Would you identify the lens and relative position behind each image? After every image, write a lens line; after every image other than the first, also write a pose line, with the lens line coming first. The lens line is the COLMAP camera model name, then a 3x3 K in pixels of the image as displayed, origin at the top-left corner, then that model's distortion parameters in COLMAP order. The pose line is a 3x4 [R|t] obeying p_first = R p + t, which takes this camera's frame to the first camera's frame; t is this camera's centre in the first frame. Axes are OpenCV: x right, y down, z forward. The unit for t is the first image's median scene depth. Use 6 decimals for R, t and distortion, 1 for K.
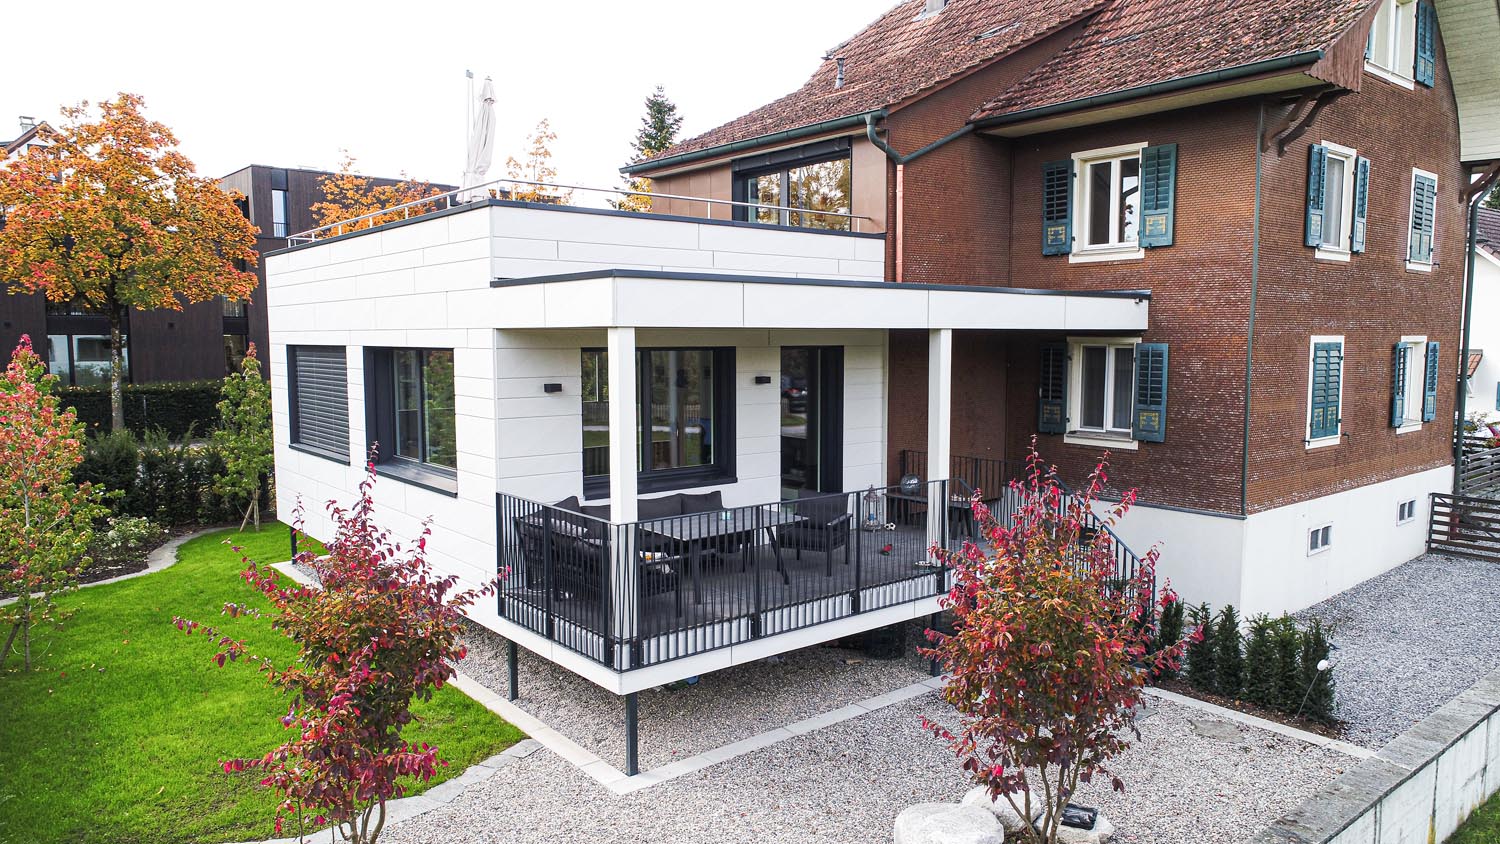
lens RADIAL K [[1009.6, 0, 747.5], [0, 1009.6, 426.4], [0, 0, 1]] dist [-0.001785, 0.001292]
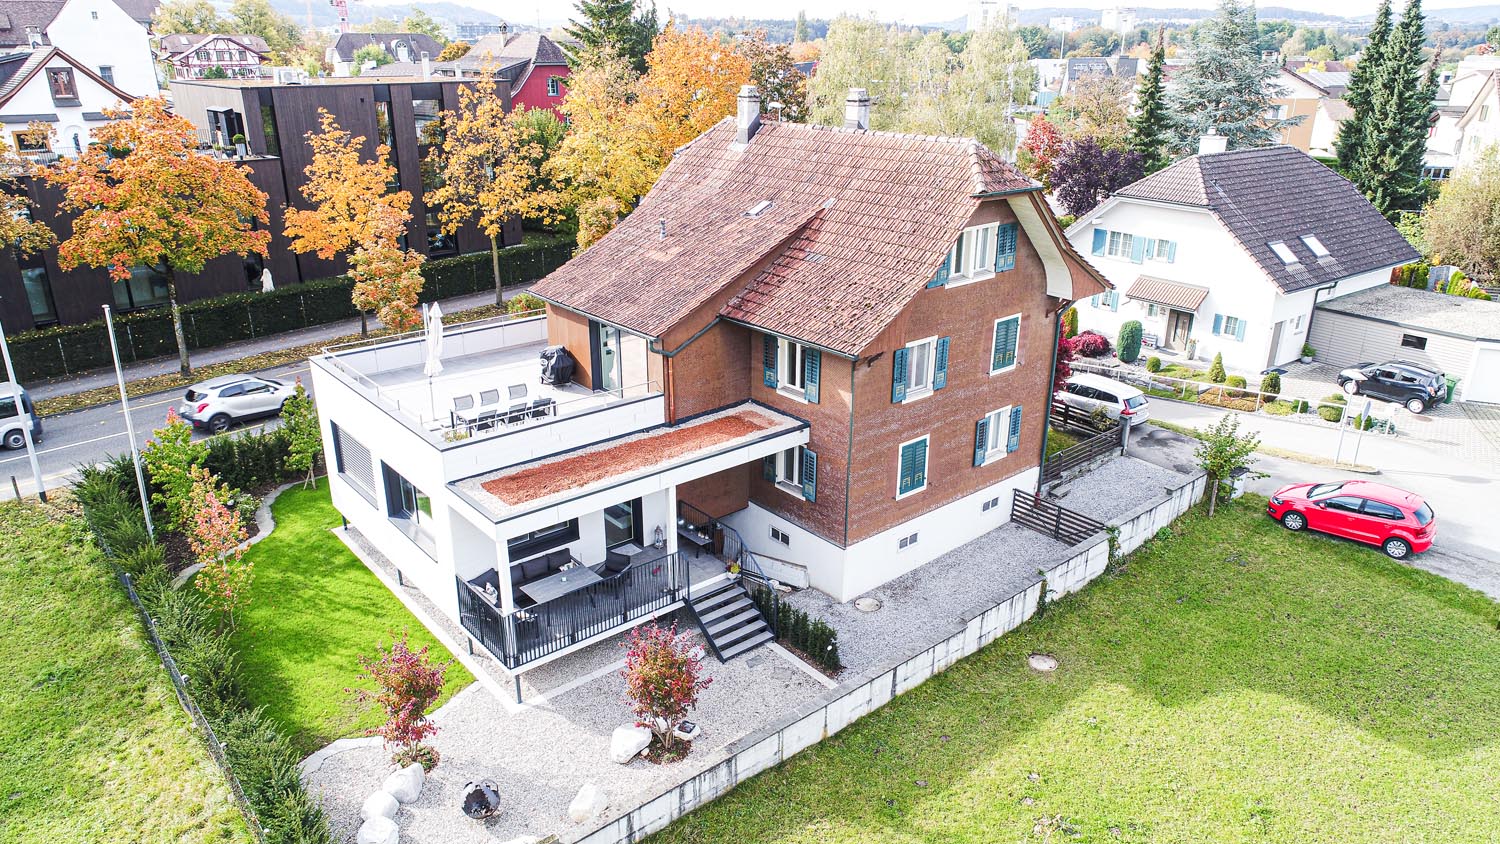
lens RADIAL K [[1009.6, 0, 747.5], [0, 1009.6, 426.4], [0, 0, 1]] dist [-0.001785, 0.001292]
pose [[0.999952, -0.000158, 0.009827, 0.308320], [-0.002524, 0.962198, 0.272339, -0.718521], [-0.009498, -0.272350, 0.962151, -0.868498]]
